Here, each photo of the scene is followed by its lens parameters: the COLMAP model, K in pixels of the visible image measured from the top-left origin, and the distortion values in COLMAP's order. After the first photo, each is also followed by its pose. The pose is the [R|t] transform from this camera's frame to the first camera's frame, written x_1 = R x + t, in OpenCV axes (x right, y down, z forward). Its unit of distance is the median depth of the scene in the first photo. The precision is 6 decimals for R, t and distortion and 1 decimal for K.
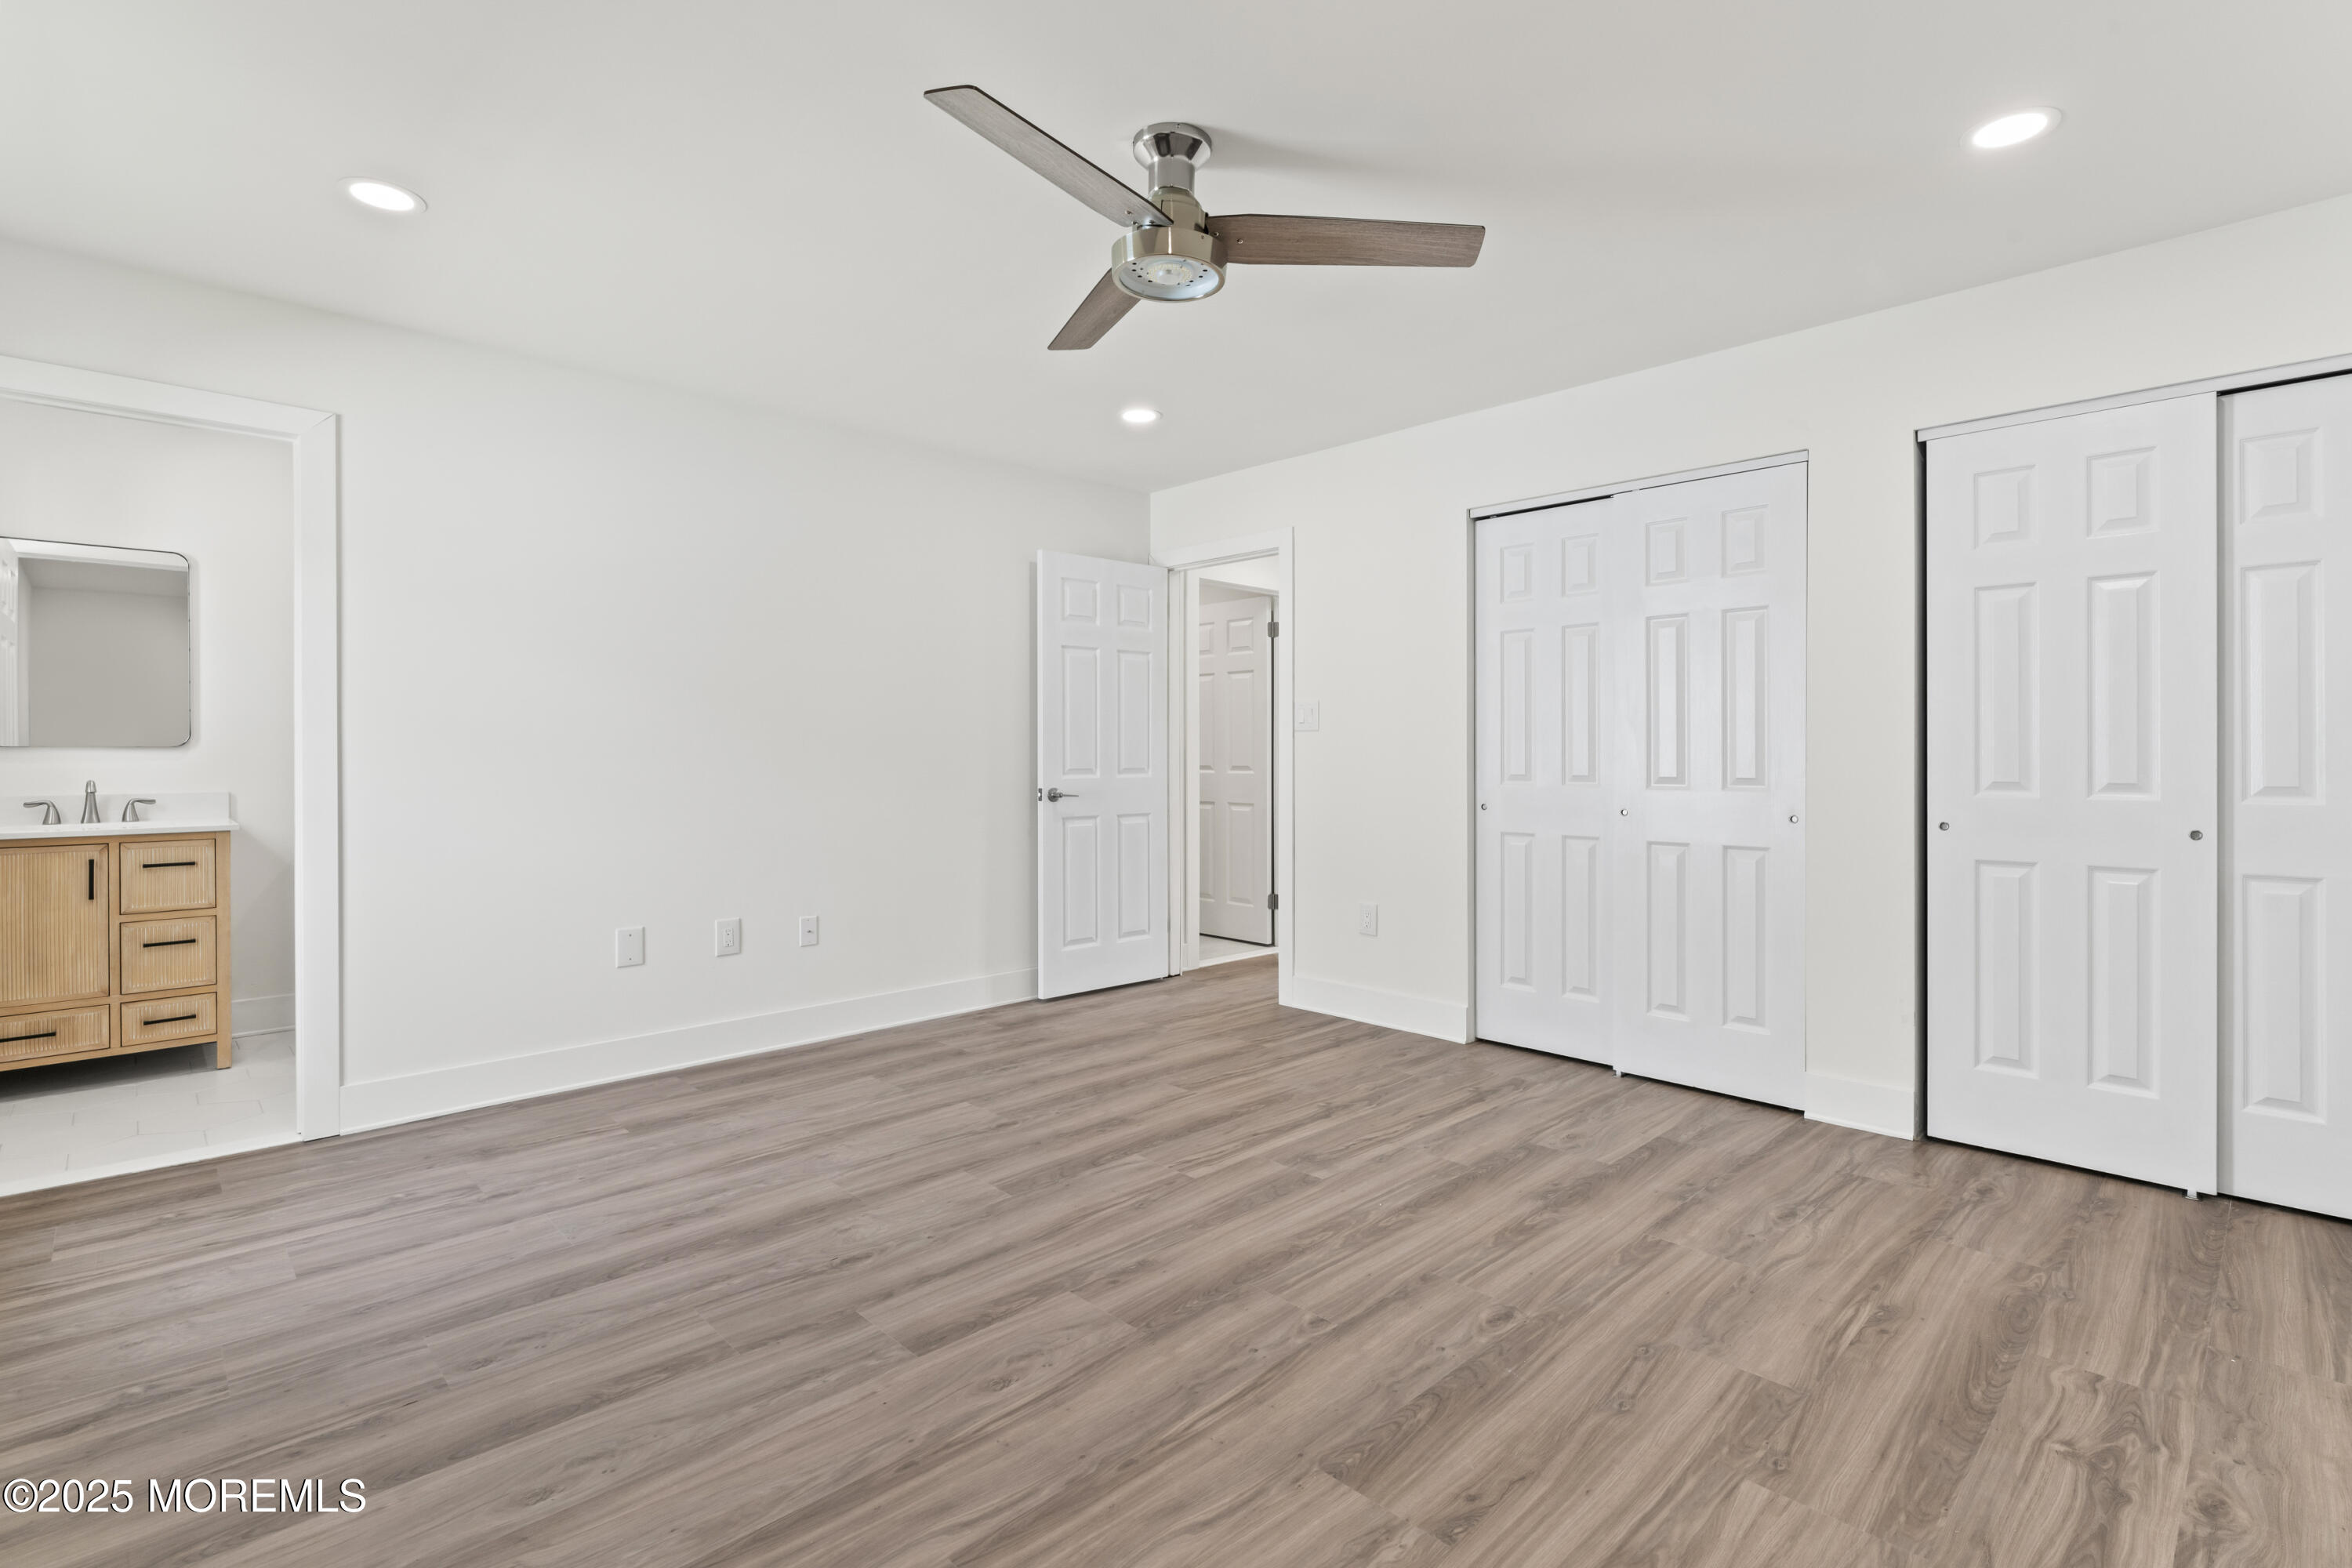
lens RADIAL K [[1085.2, 0, 1175.3], [0, 1085.2, 785.5], [0, 0, 1]] dist [-0.001870, -0.000290]
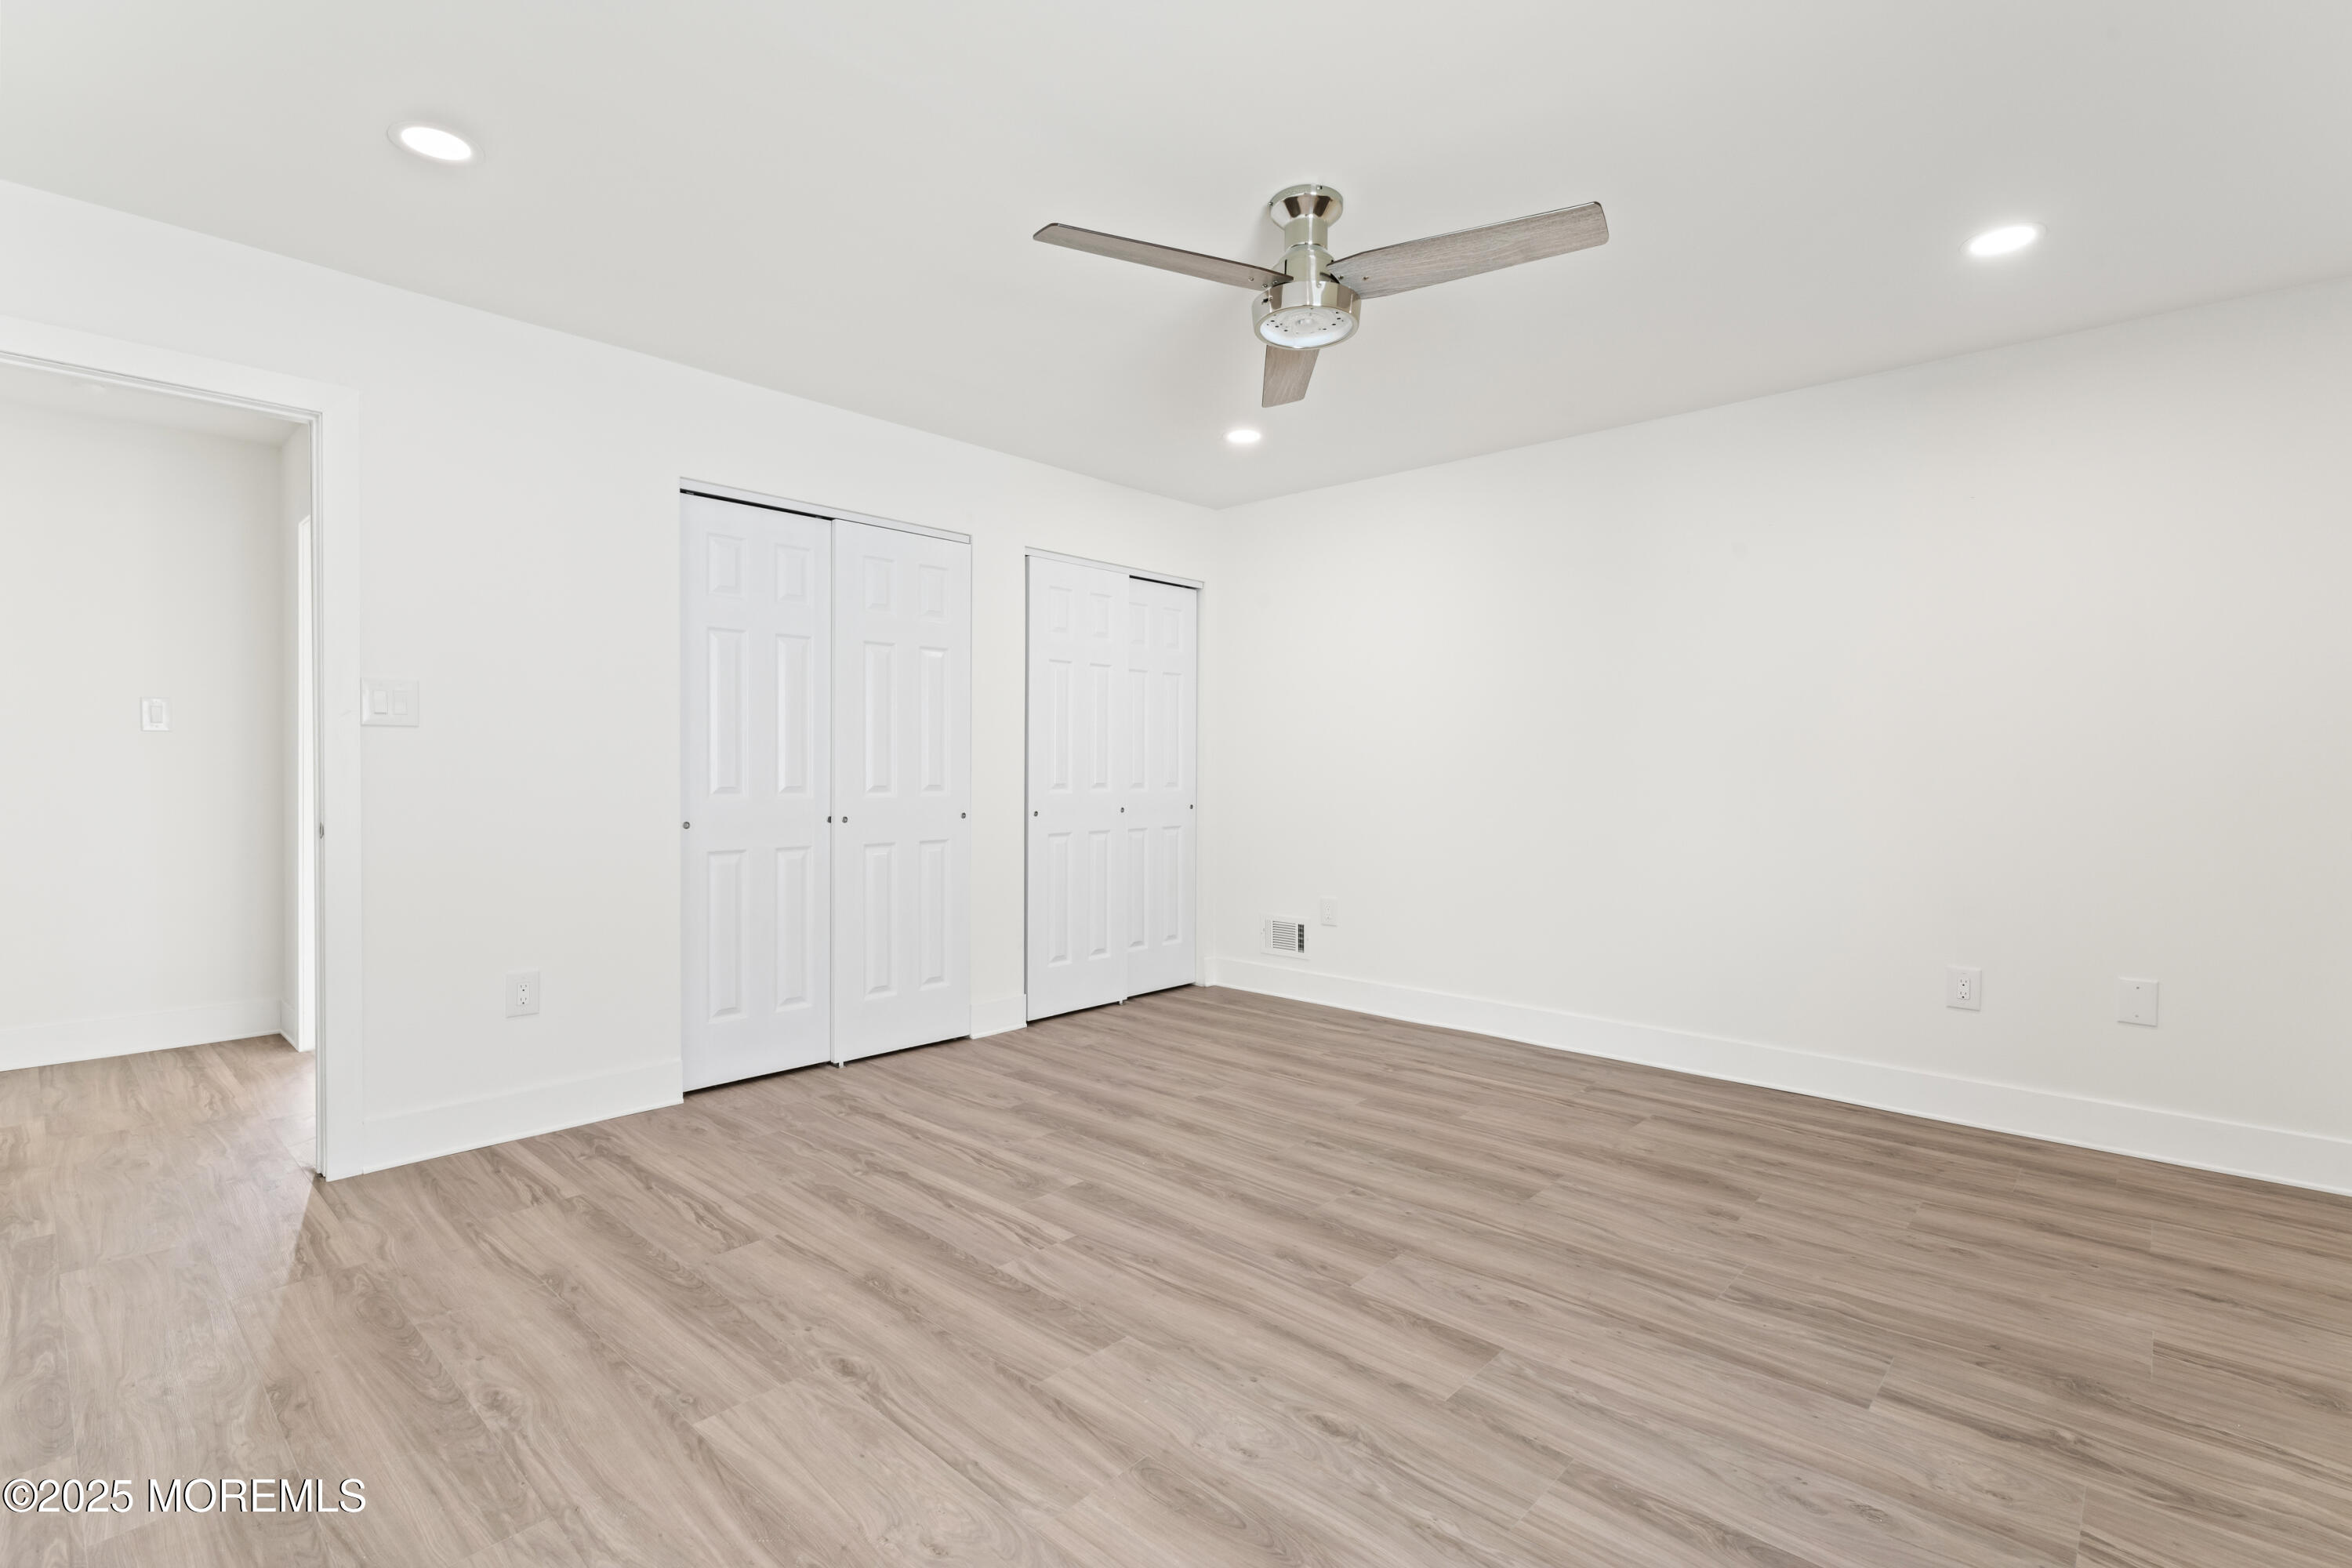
lens RADIAL K [[1085.2, 0, 1186.0], [0, 1085.2, 764.6], [0, 0, 1]] dist [-0.001870, -0.000290]
pose [[-0.060187, 0.003685, 0.998180, -0.952010], [0.024101, 0.999707, -0.002238, -0.022602], [-0.997896, 0.023922, -0.060258, 1.031886]]
